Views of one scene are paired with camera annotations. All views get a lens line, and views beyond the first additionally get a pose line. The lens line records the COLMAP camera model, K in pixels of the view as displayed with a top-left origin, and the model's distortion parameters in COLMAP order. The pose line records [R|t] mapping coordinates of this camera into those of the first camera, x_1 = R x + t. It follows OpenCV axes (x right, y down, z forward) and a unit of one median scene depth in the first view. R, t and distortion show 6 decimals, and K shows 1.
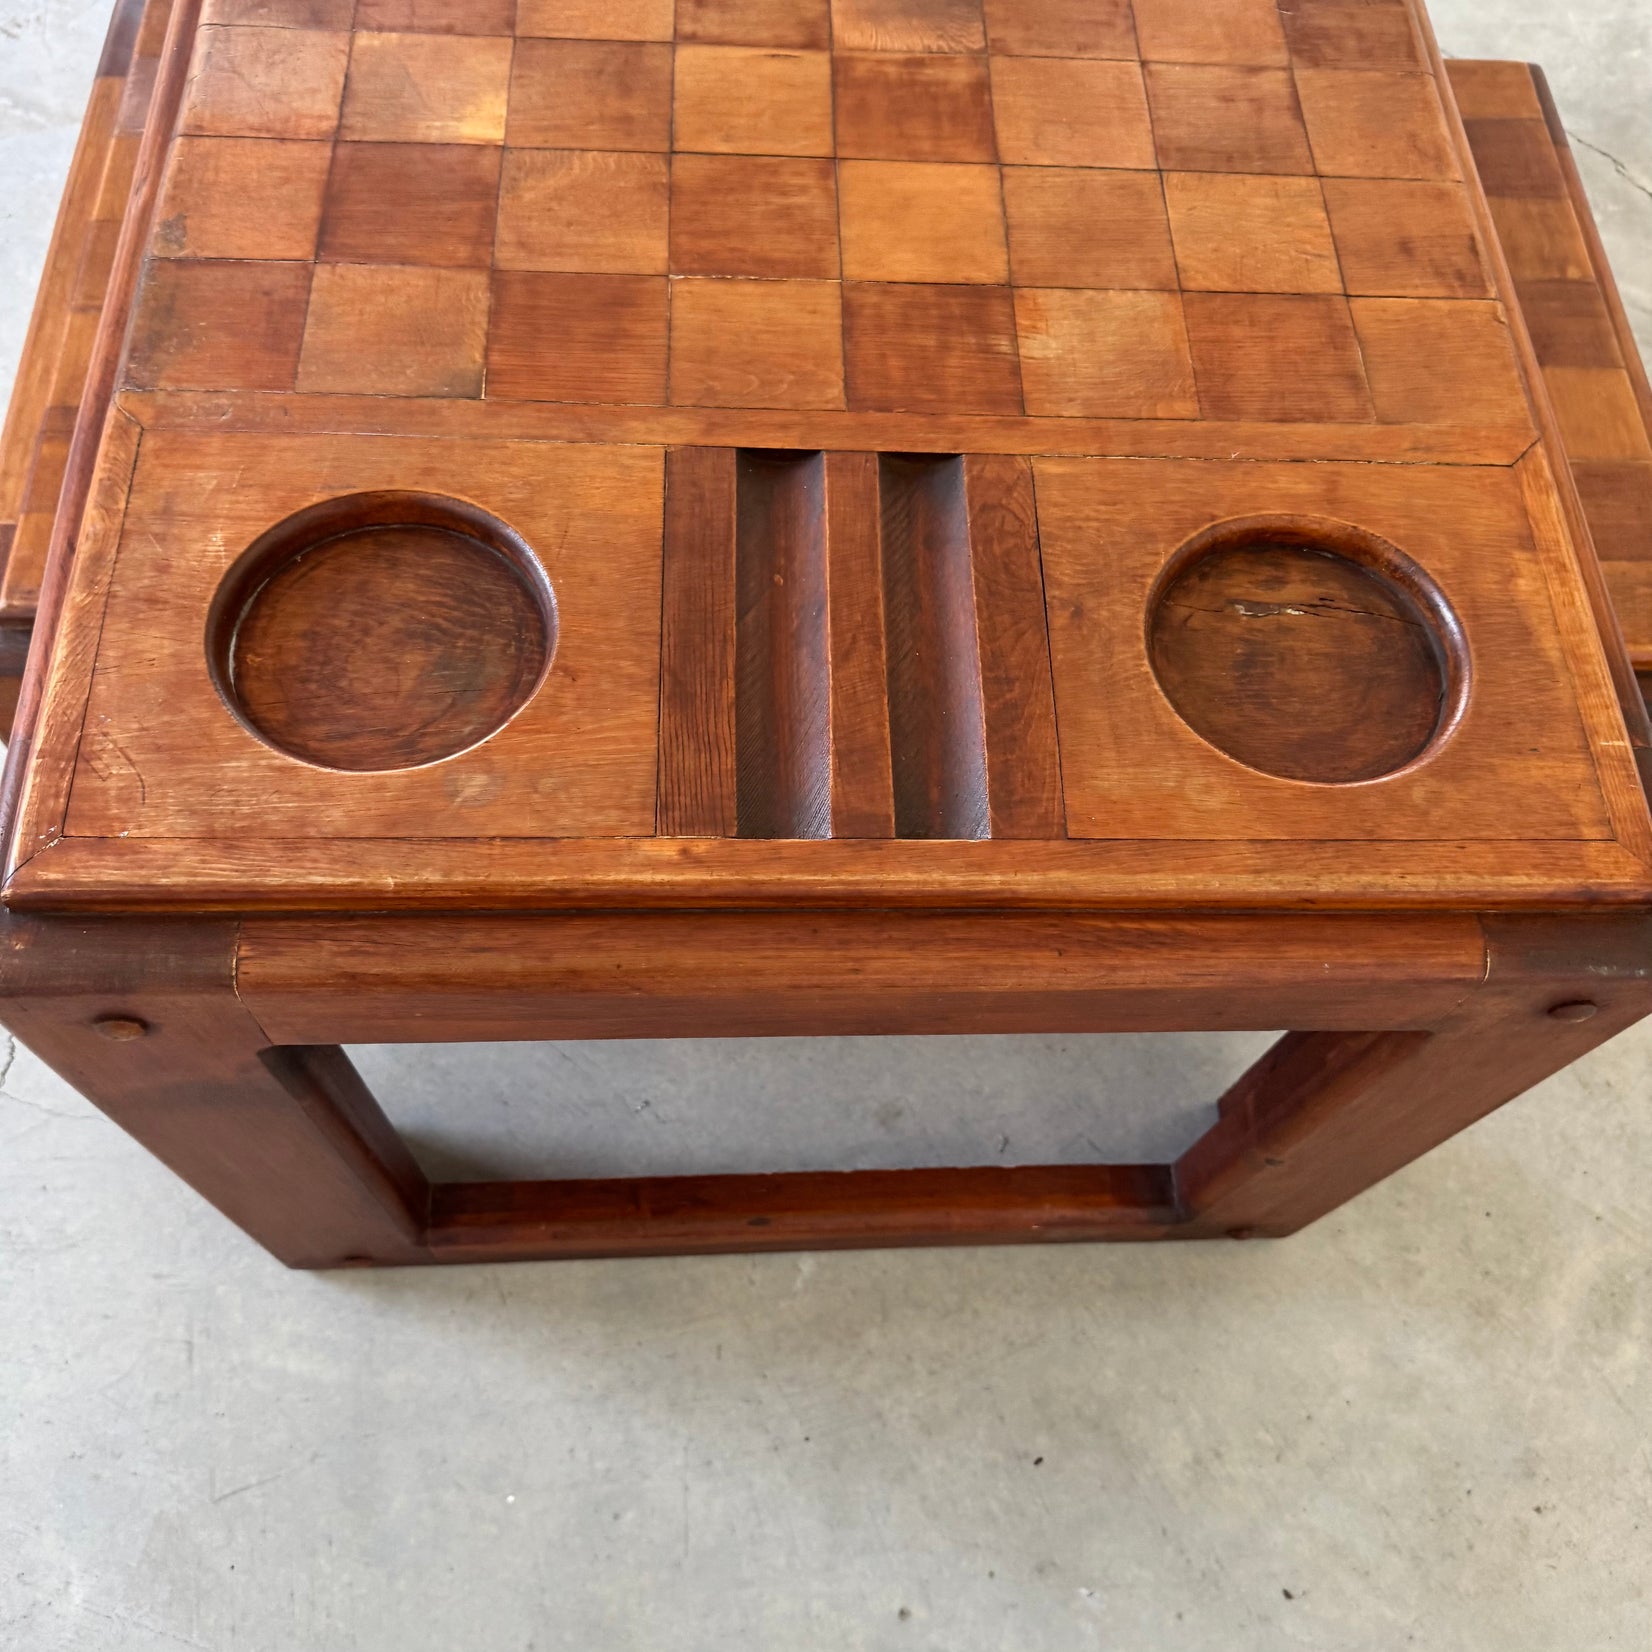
lens RADIAL K [[1531.4, 0, 822.0], [0, 1531.4, 817.9], [0, 0, 1]] dist [0.146142, -0.301874]
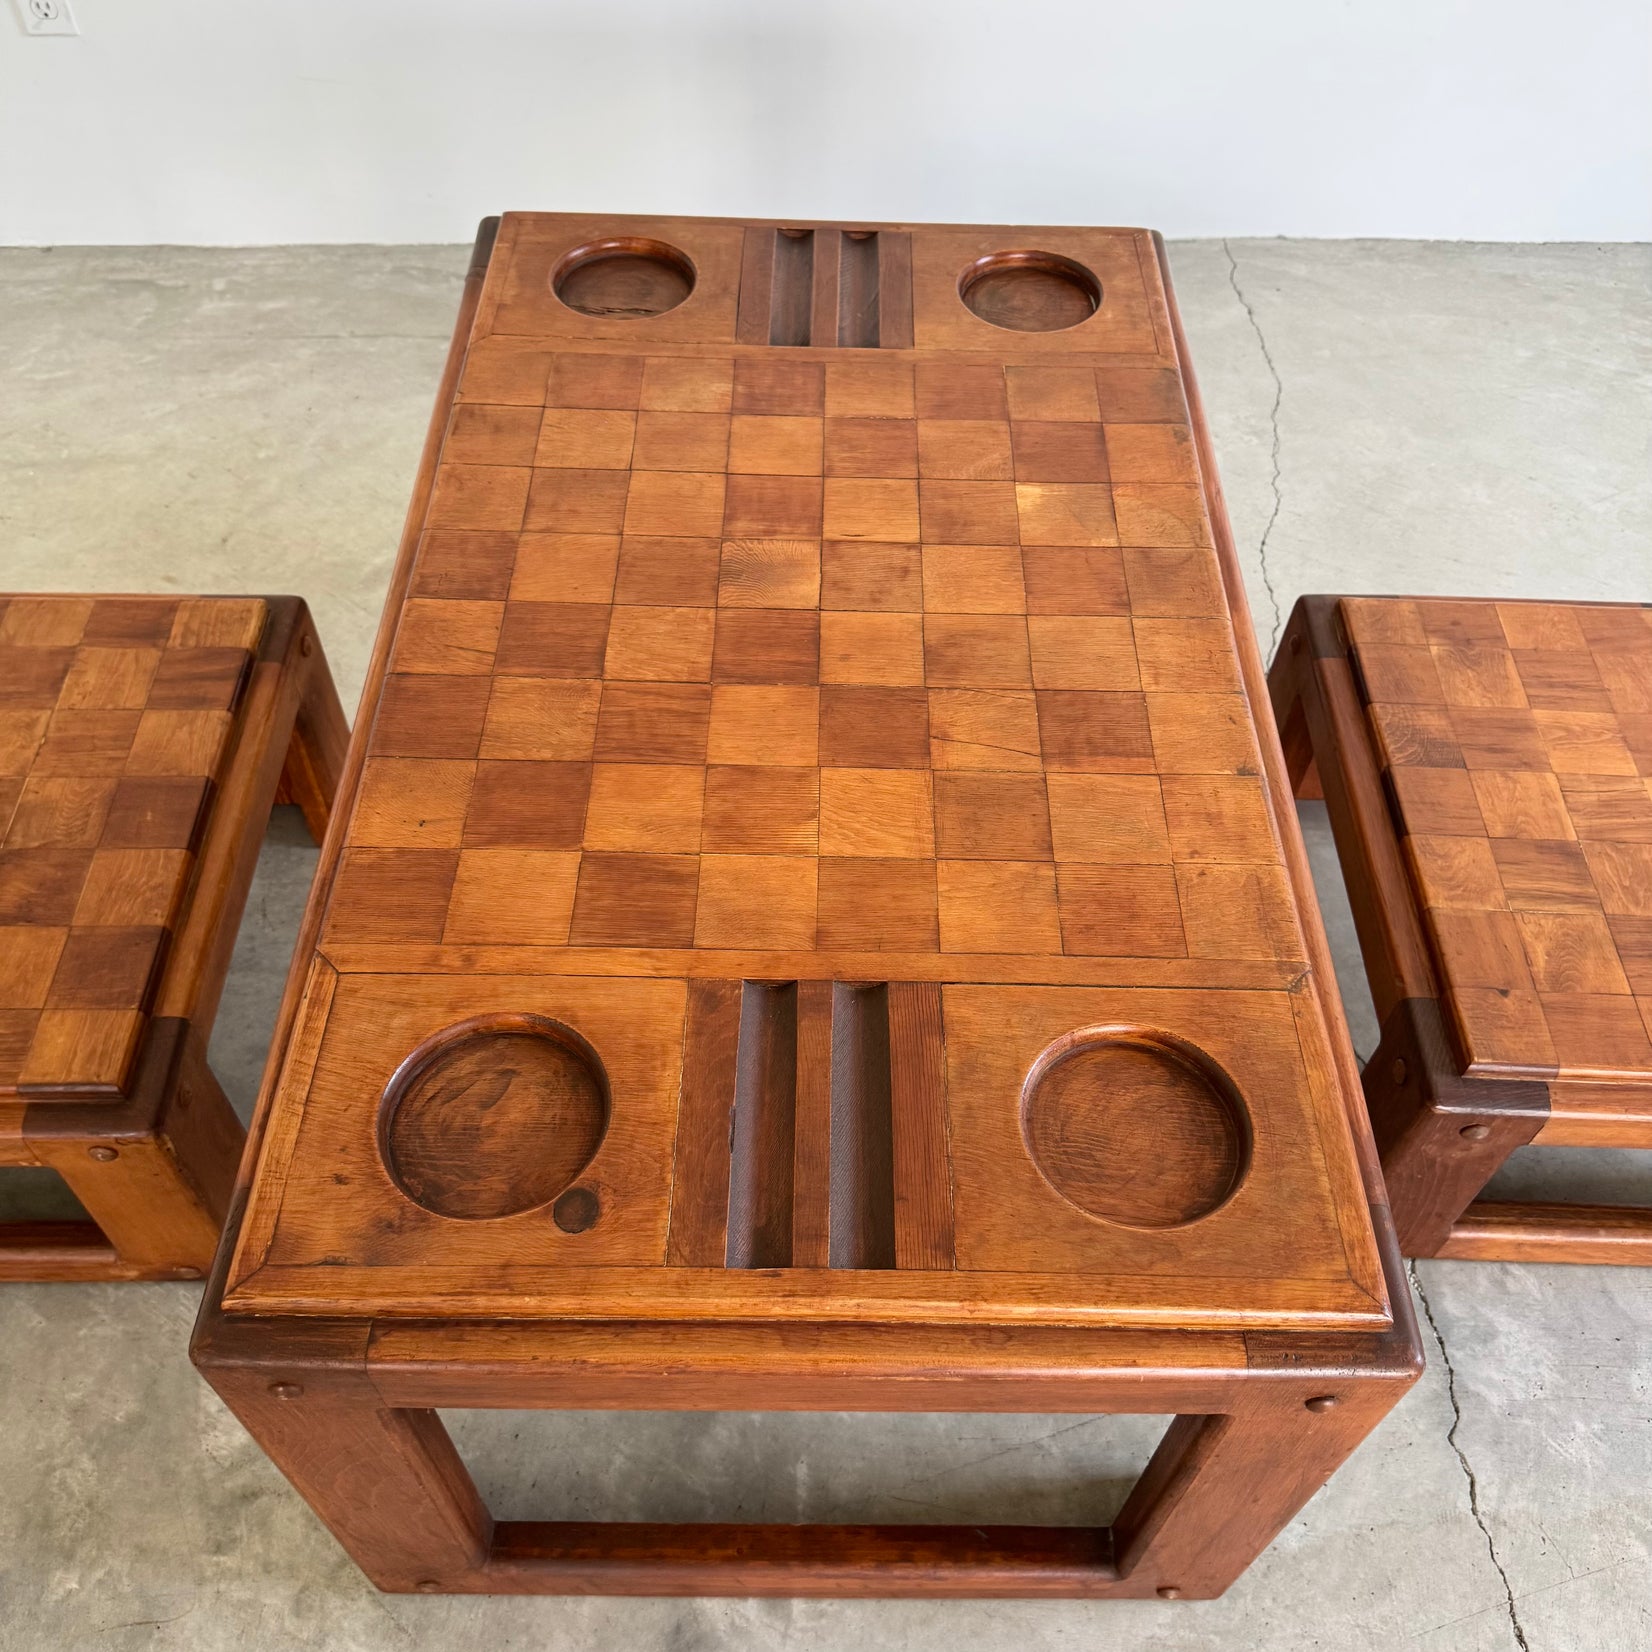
lens RADIAL K [[1534.9, 0, 836.0], [0, 1534.9, 832.3], [0, 0, 1]] dist [0.137730, -0.192073]
pose [[-0.995623, -0.079283, -0.049496, 0.053447], [-0.010893, -0.427530, 0.903936, -2.380010], [-0.092828, 0.900518, 0.424794, 0.704691]]
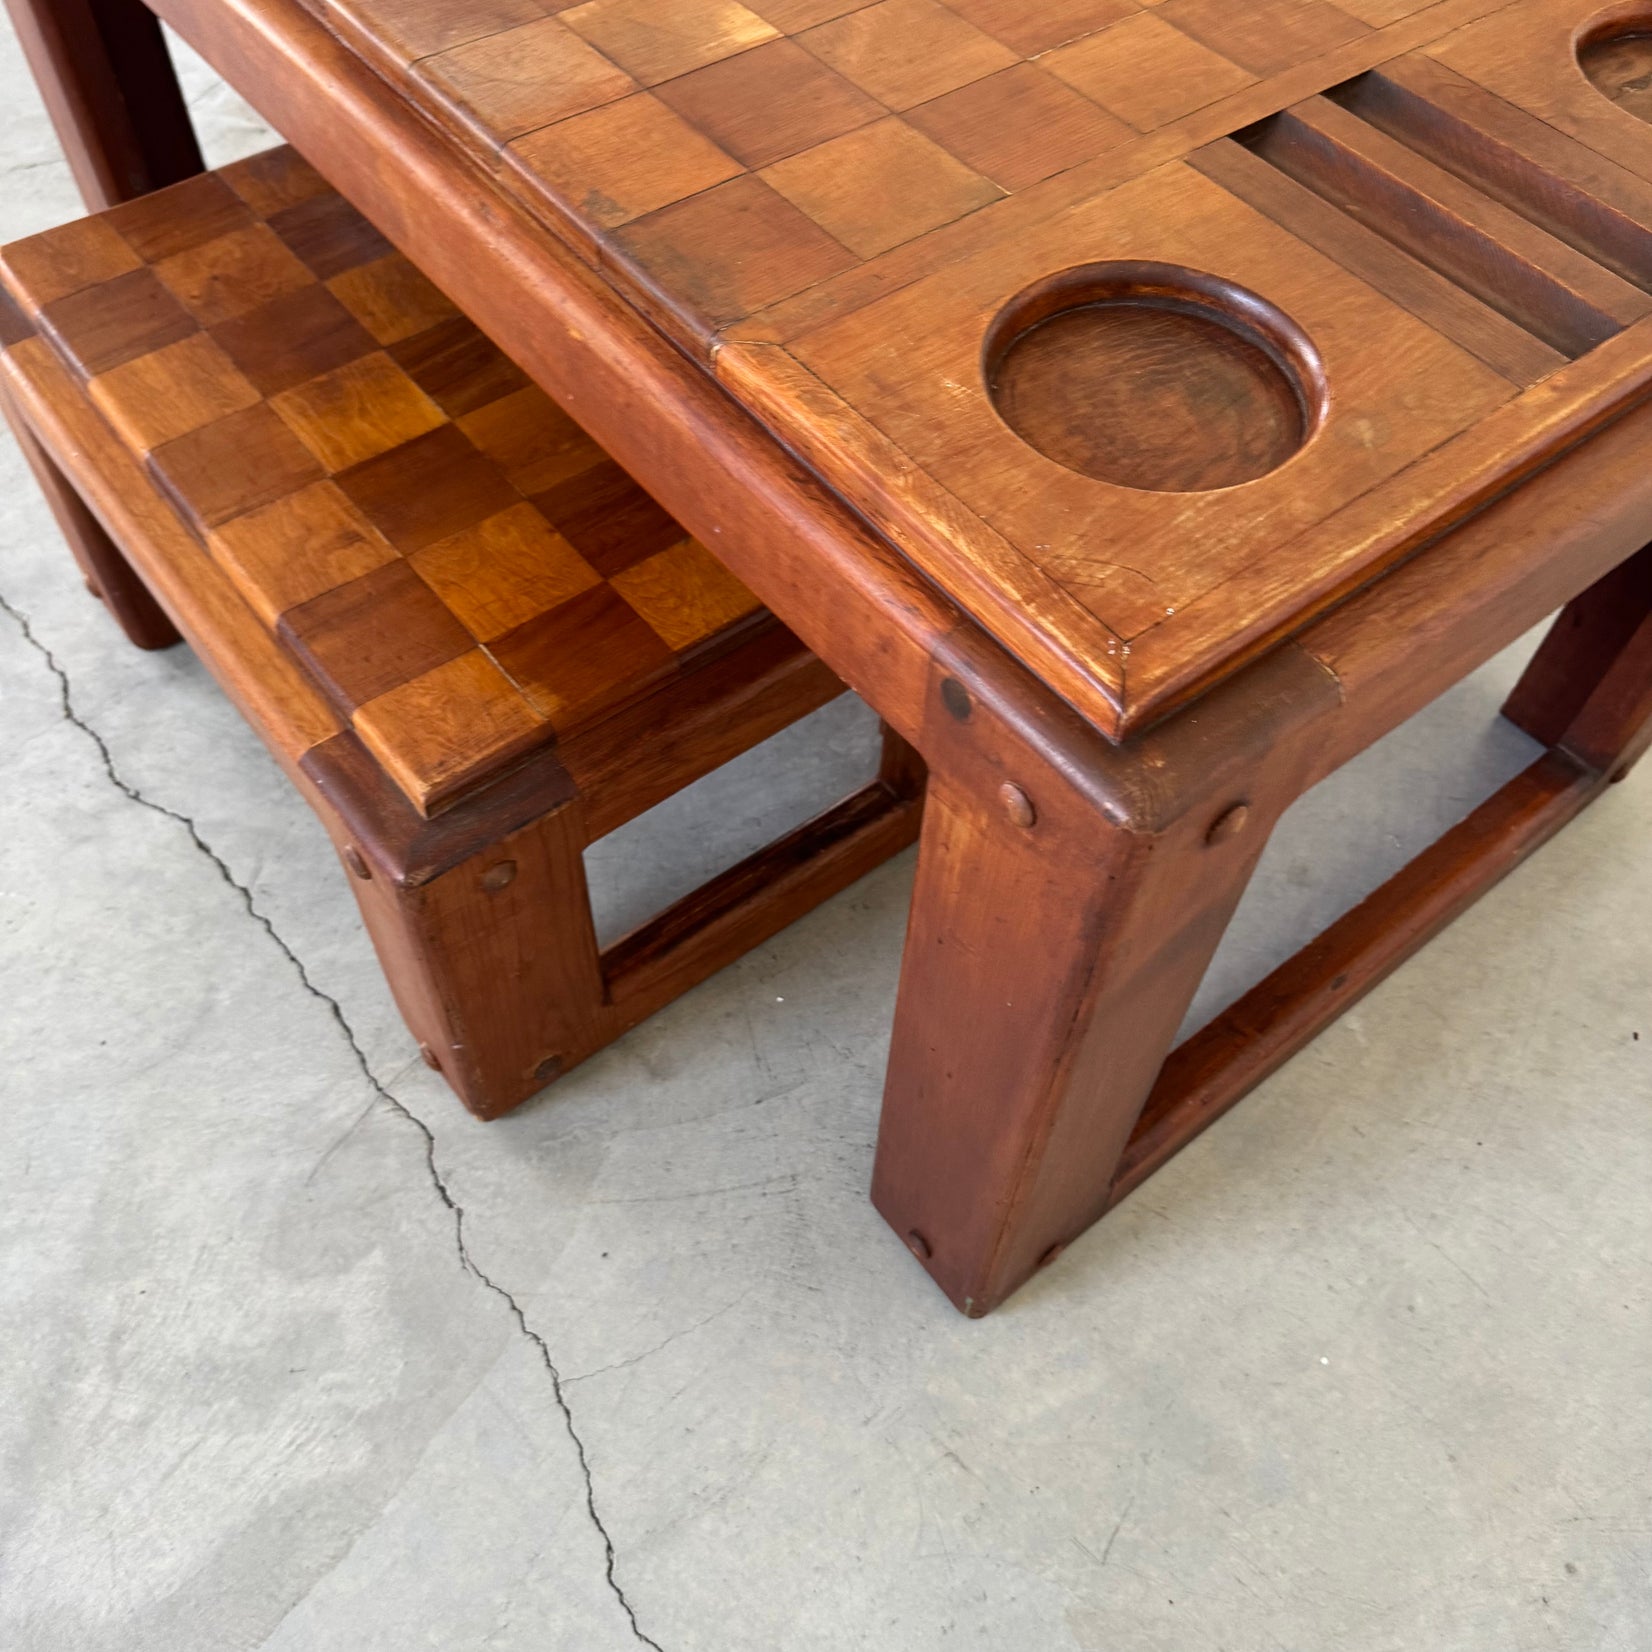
lens RADIAL K [[1531.4, 0, 822.0], [0, 1531.4, 817.9], [0, 0, 1]] dist [0.146142, -0.301874]
pose [[0.801903, -0.507609, 0.315093, -0.826333], [0.539959, 0.841486, -0.018563, 0.016147], [-0.255724, 0.185023, 0.948879, 0.167891]]
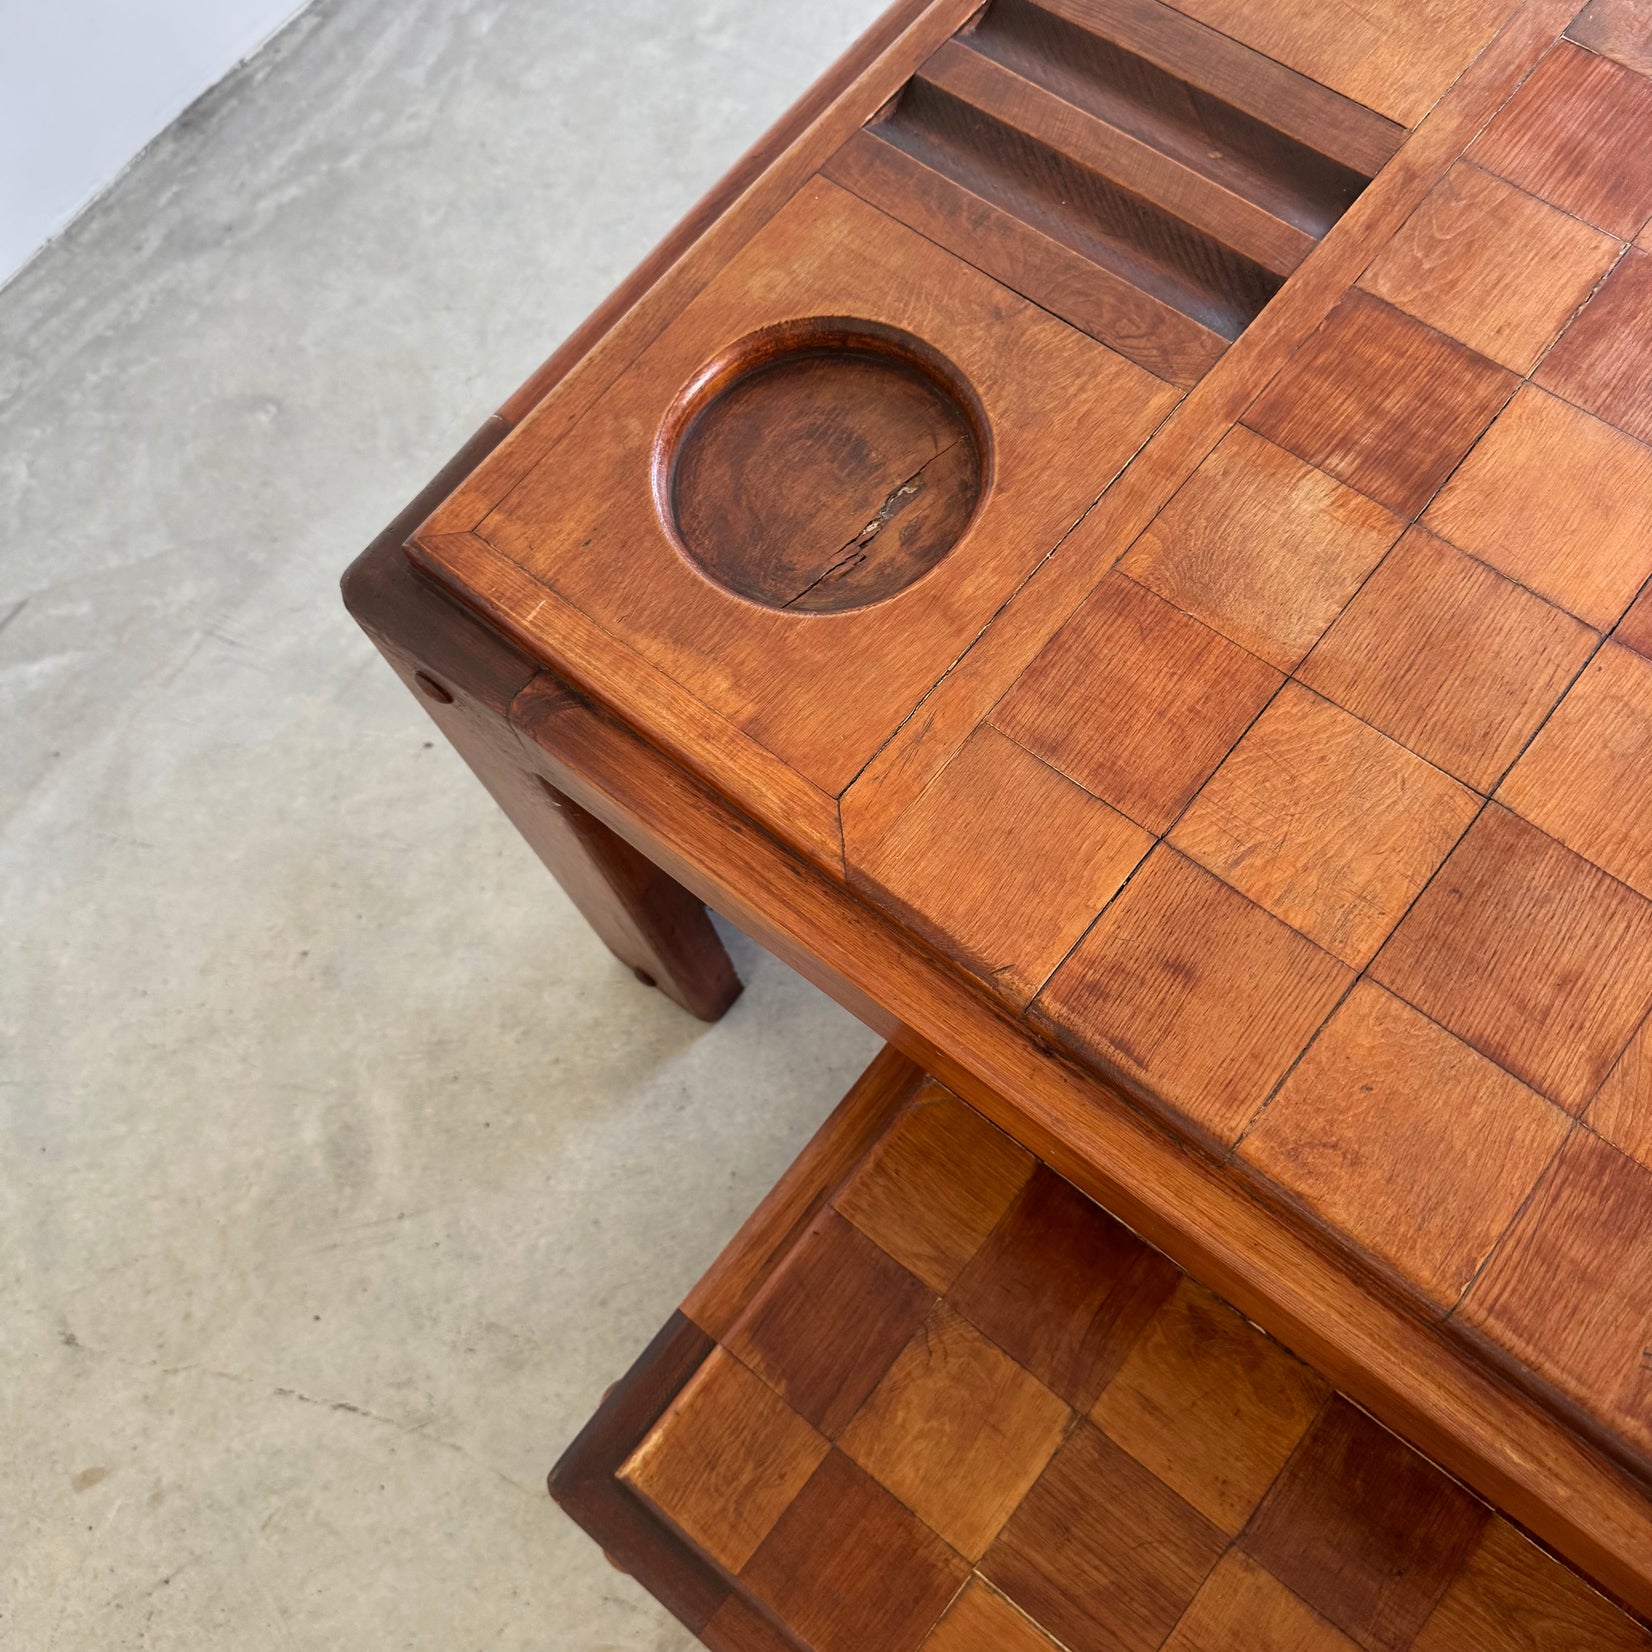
lens RADIAL K [[1557.2, 0, 831.5], [0, 1557.2, 828.2], [0, 0, 1]] dist [0.152291, -0.318680]
pose [[-0.648407, 0.704512, -0.288498, 0.710349], [-0.668274, -0.345207, 0.658970, -0.787822], [0.364661, 0.620077, 0.694642, 0.454890]]
